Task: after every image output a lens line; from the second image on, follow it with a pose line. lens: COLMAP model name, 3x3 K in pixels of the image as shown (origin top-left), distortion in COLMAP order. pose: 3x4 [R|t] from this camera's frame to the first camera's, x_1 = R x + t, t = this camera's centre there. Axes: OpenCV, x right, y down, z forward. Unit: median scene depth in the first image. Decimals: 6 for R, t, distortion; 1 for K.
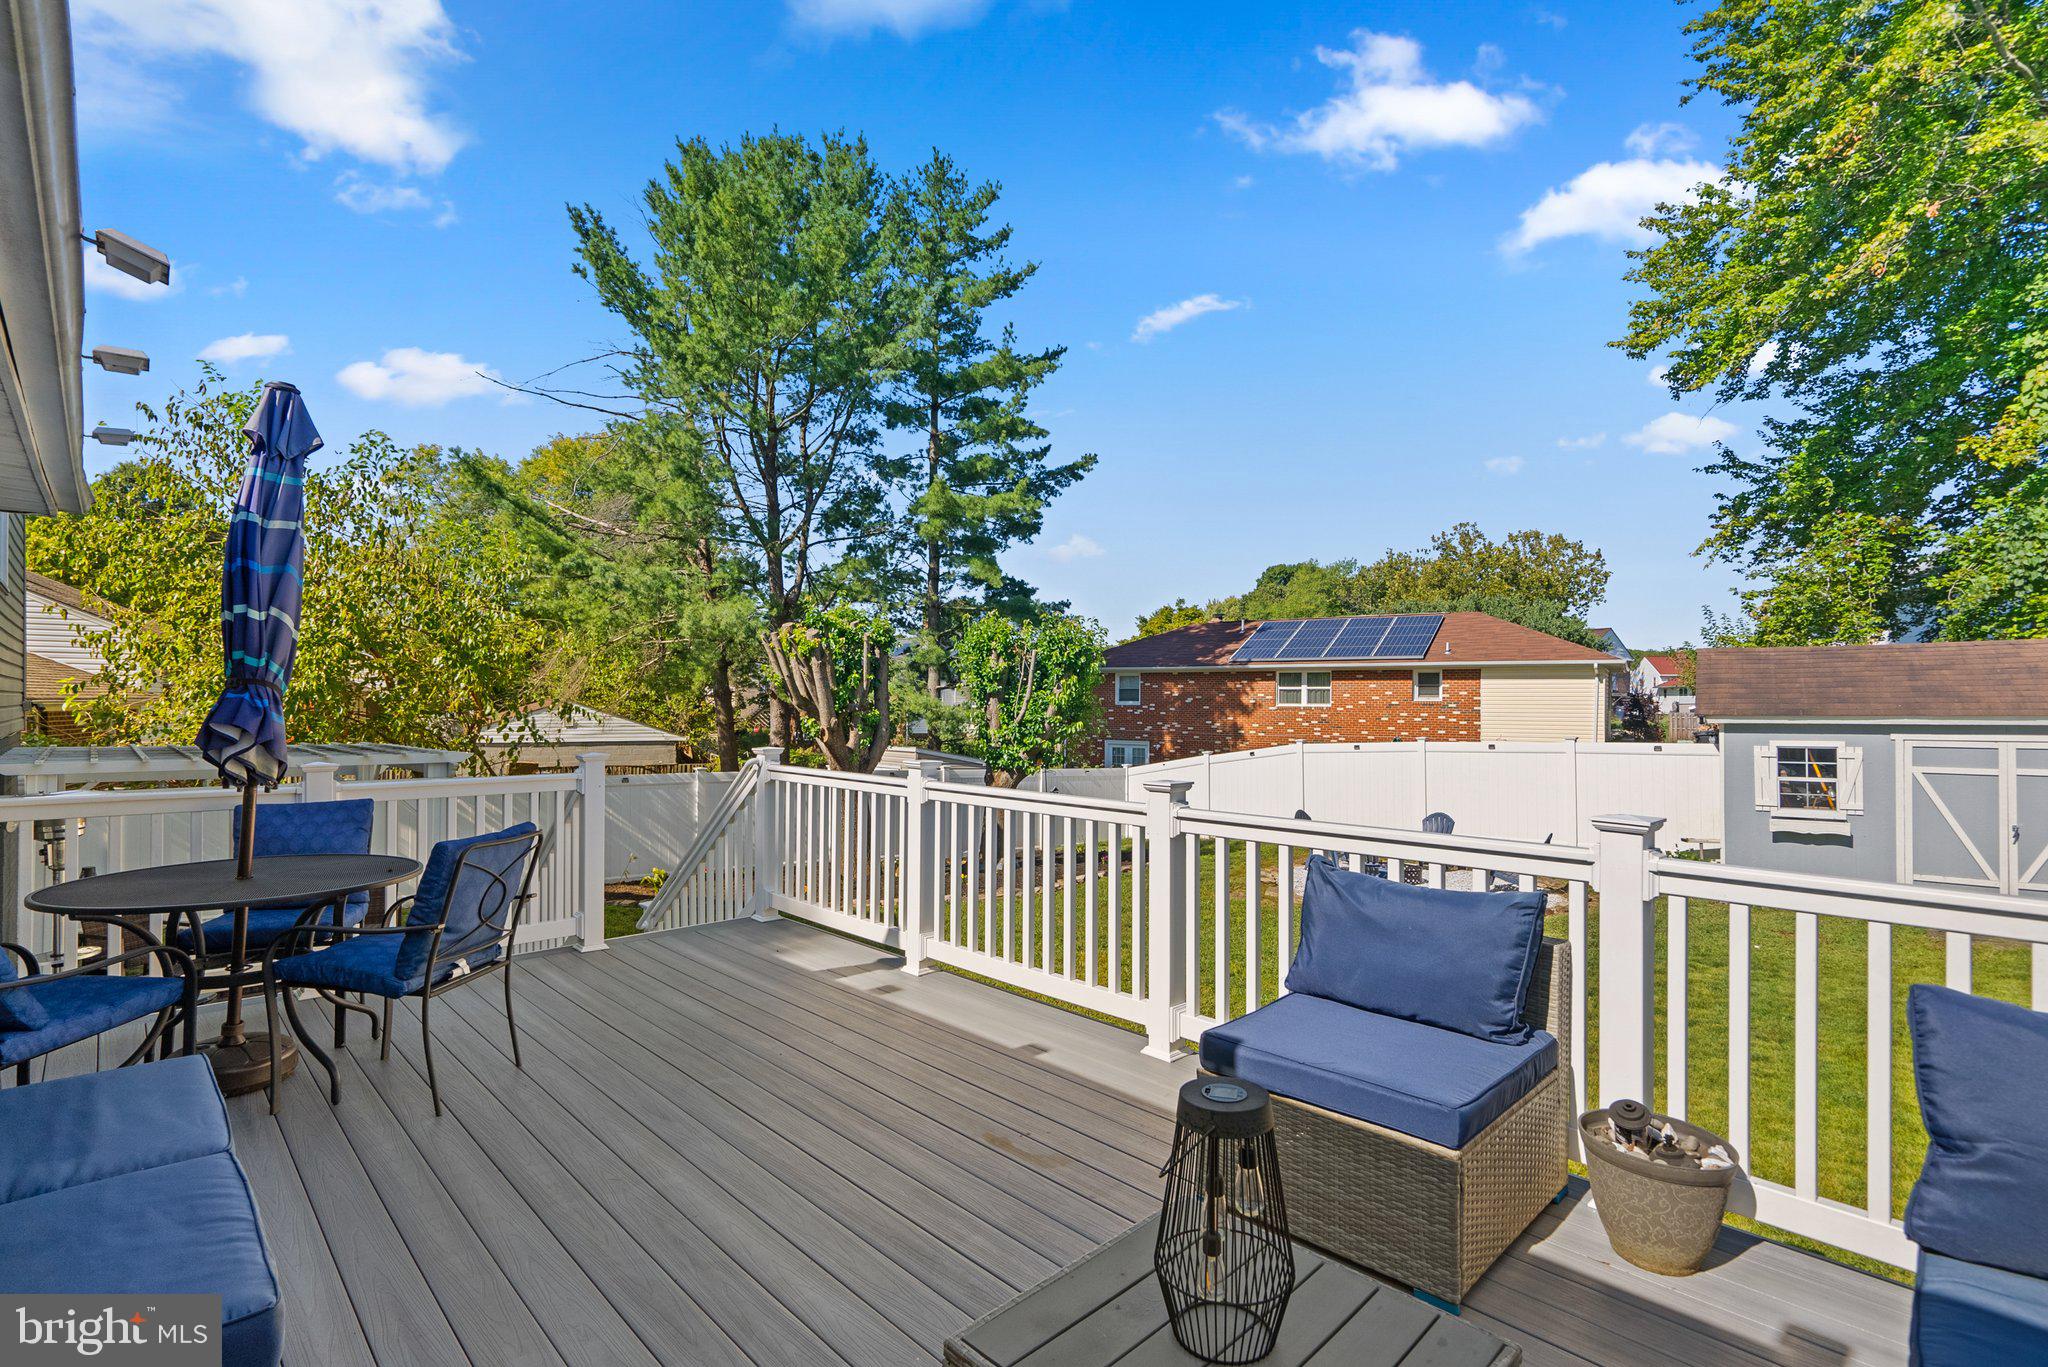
lens RADIAL K [[977.9, 0, 1030.6], [0, 977.9, 733.8], [0, 0, 1]] dist [0.002816, 0.000699]
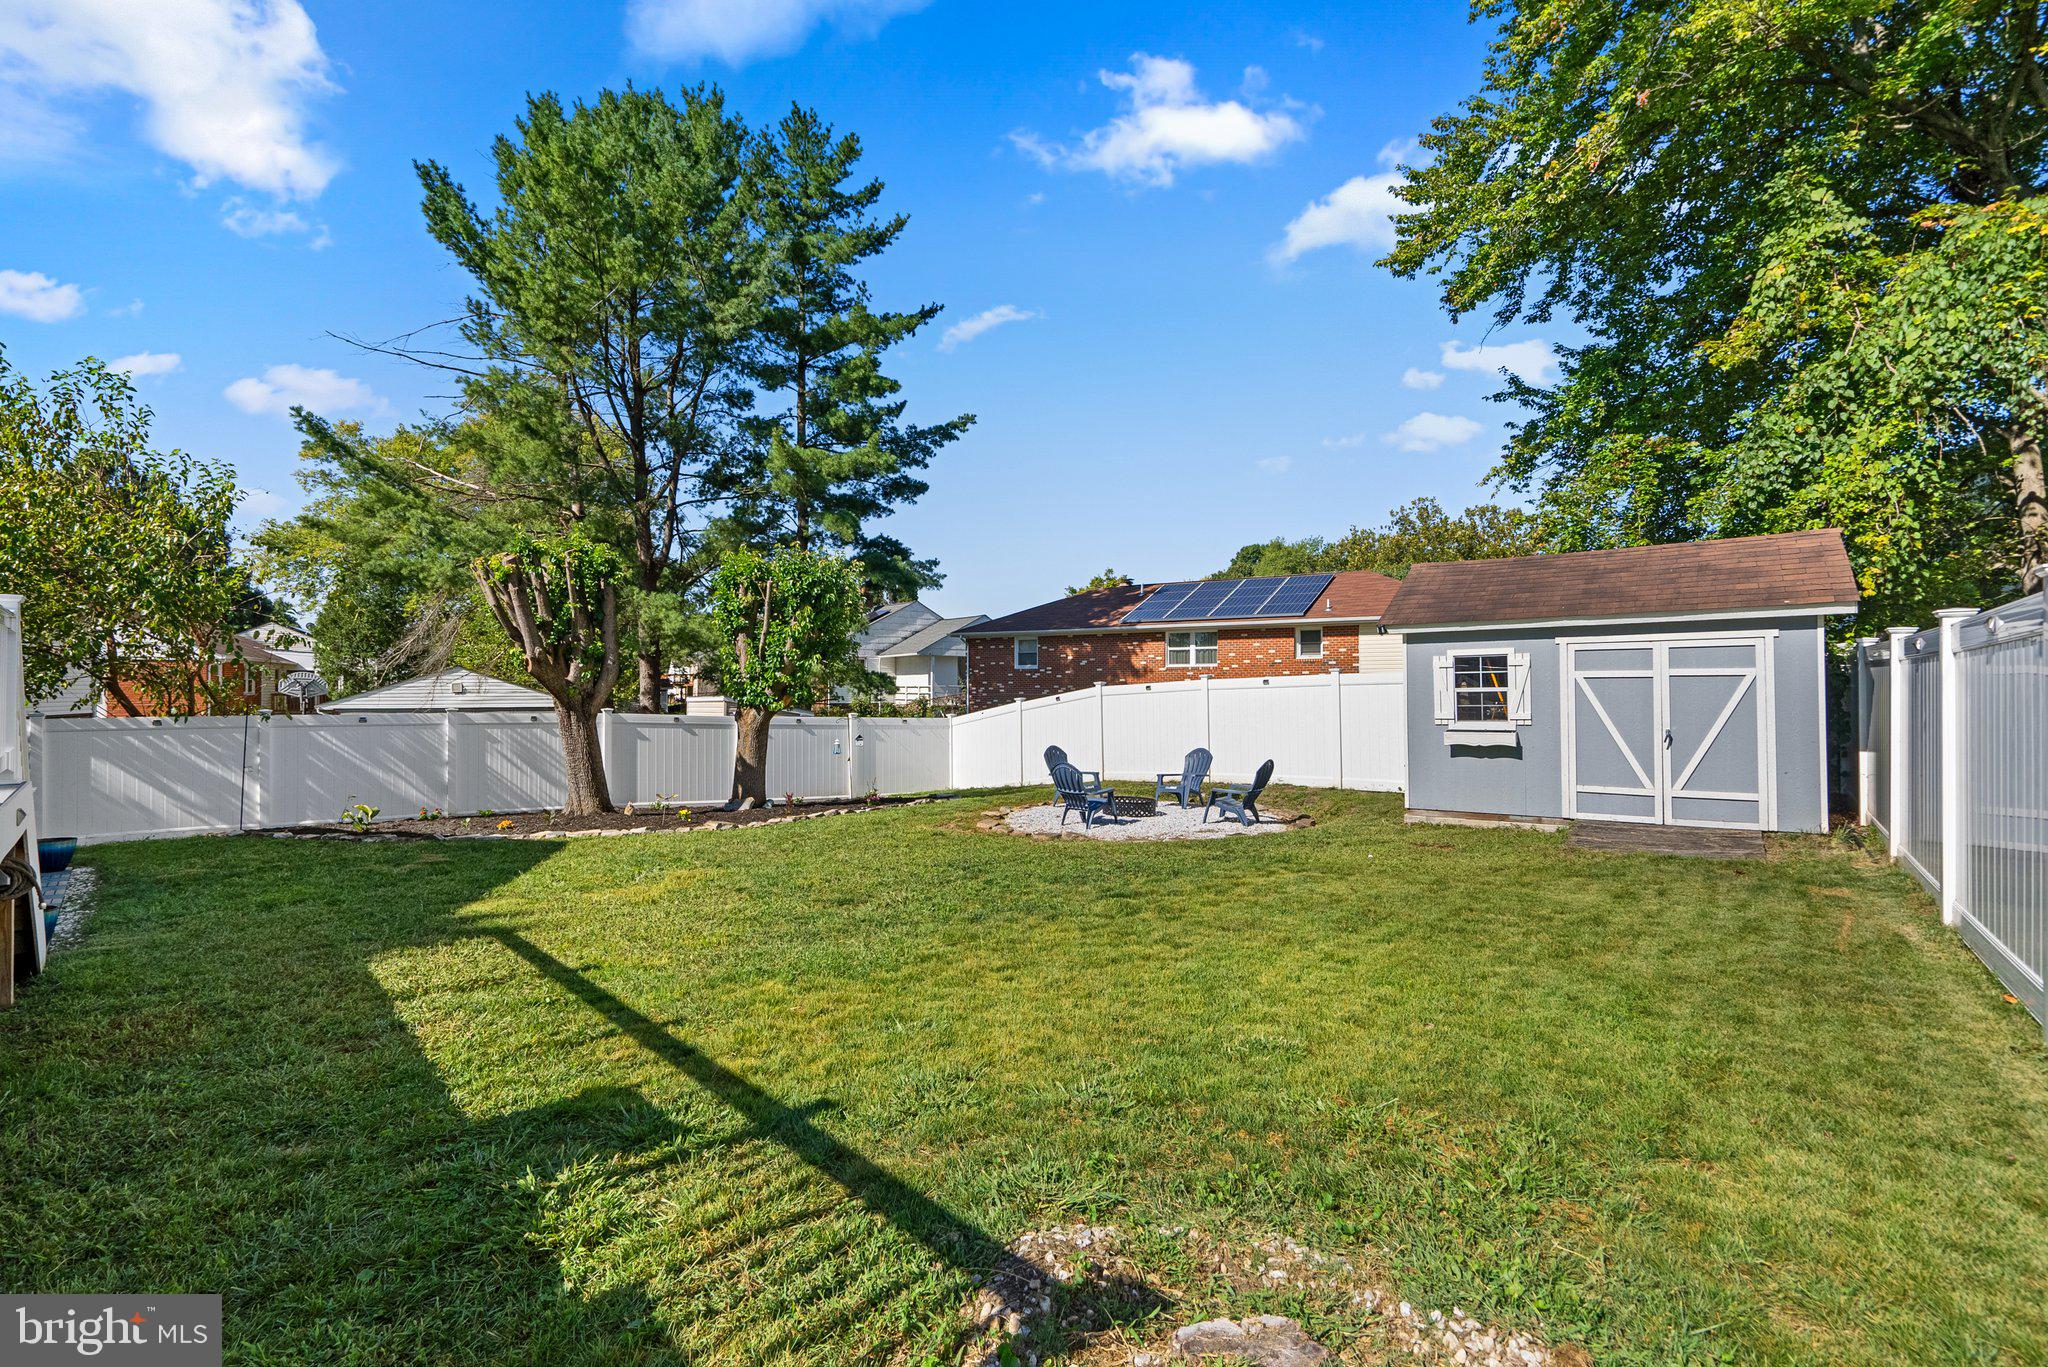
lens RADIAL K [[956.2, 0, 1022.7], [0, 956.2, 728.4], [0, 0, 1]] dist [0.002856, -0.000318]
pose [[0.999924, -0.008394, -0.009068, 0.146184], [0.008495, 0.999902, 0.011115, 0.029102], [0.008974, -0.011191, 0.999897, 0.025949]]
